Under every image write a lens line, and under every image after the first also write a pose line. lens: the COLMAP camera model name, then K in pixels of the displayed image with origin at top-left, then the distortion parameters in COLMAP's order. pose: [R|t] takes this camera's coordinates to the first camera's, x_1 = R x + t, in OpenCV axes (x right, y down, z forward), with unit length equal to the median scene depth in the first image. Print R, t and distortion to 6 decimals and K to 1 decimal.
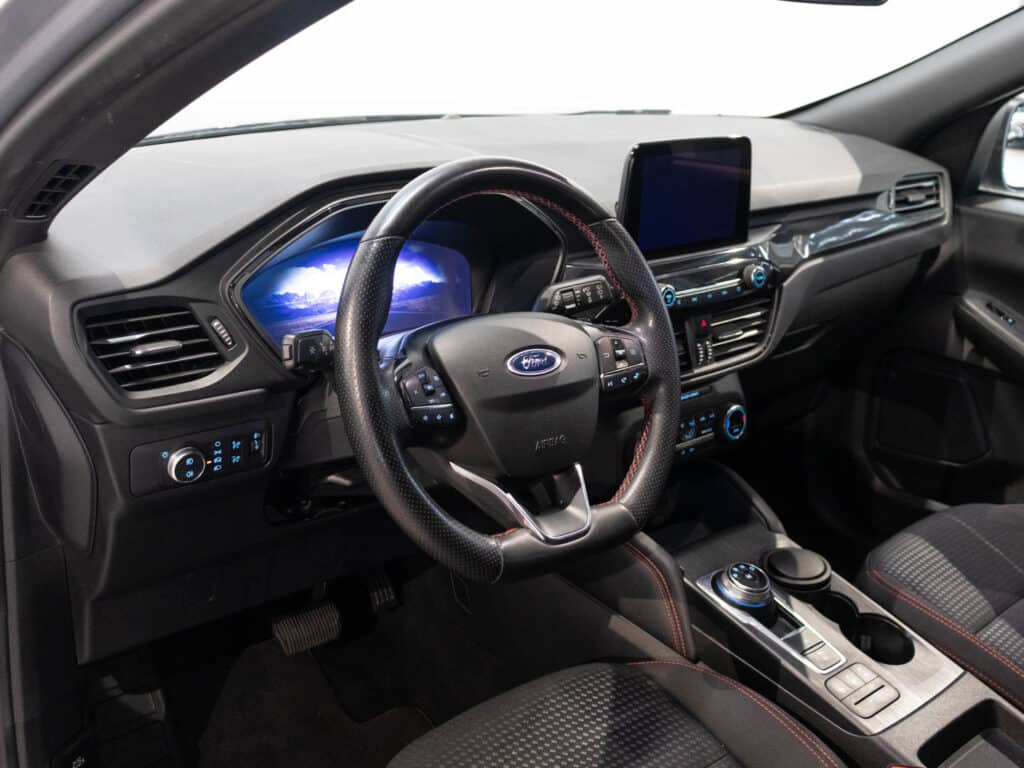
lens RADIAL K [[1037.5, 0, 512.0], [0, 1037.5, 384.0], [0, 0, 1]] dist [-0.000071, 0.002939]
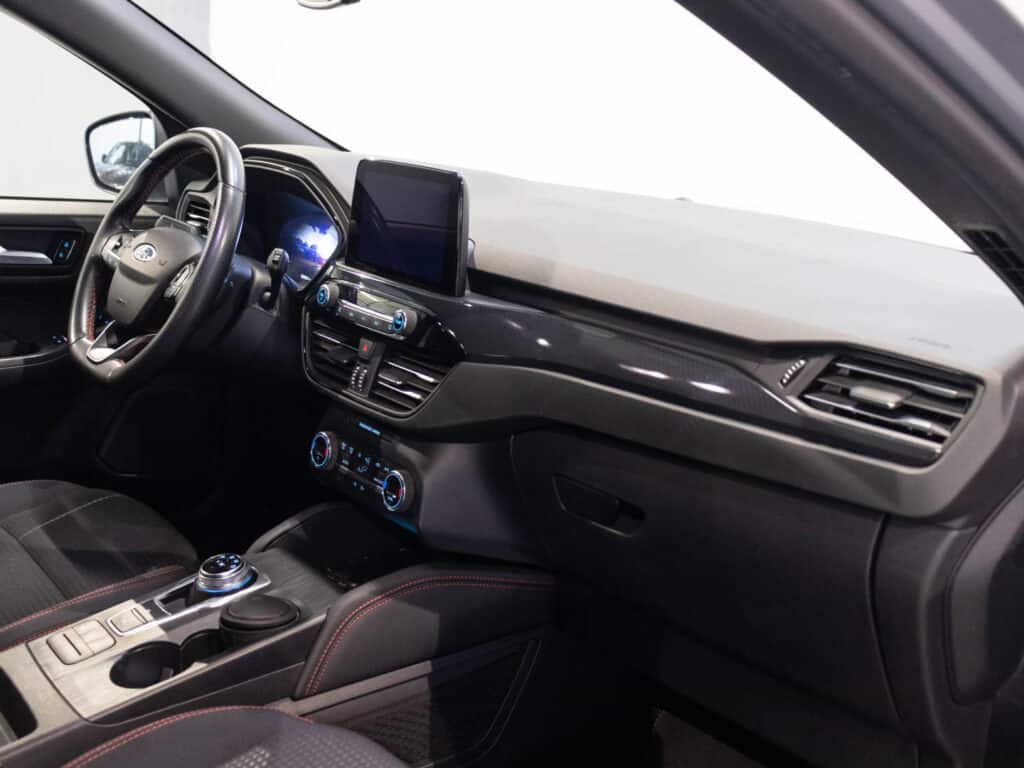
lens RADIAL K [[1125.9, 0, 512.0], [0, 1125.9, 384.0], [0, 0, 1]] dist [0.002977, -0.005200]
pose [[-0.013615, 0.184874, -0.982668, 1.234701], [-0.430640, 0.885861, 0.172627, -0.272523], [0.902421, 0.425526, 0.067553, 1.078815]]
